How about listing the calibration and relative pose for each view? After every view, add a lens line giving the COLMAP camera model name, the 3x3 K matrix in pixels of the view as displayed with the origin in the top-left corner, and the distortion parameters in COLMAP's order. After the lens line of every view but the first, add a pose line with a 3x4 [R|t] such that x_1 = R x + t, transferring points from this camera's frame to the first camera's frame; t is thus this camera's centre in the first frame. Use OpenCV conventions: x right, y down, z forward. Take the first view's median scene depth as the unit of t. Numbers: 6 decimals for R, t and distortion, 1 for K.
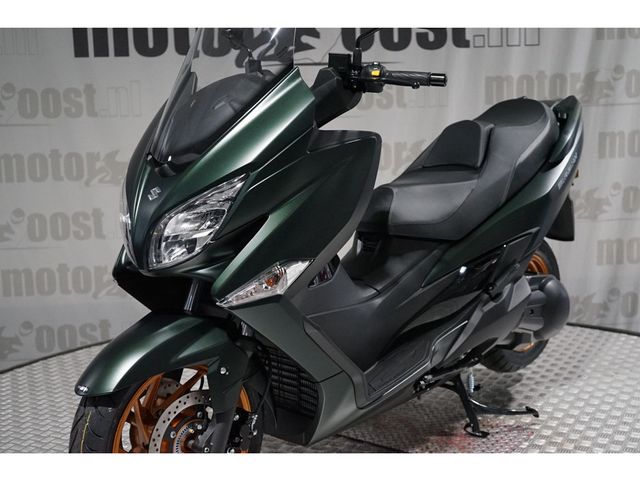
lens RADIAL K [[909.3, 0, 316.1], [0, 909.3, 240.6], [0, 0, 1]] dist [0.014157, 0.000000]
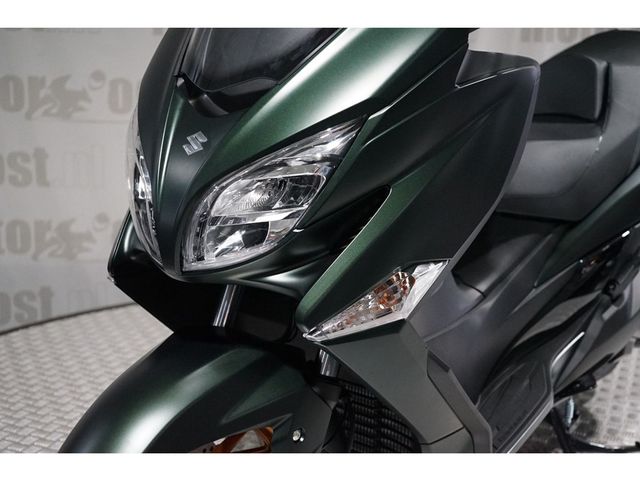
lens RADIAL K [[909.3, 0, 321.5], [0, 909.3, 243.3], [0, 0, 1]] dist [0.014157, 0.000000]
pose [[0.995059, 0.032175, 0.093930, -0.141512], [-0.038287, 0.997215, 0.064008, -0.026359], [-0.091609, -0.067288, 0.993519, 0.378599]]
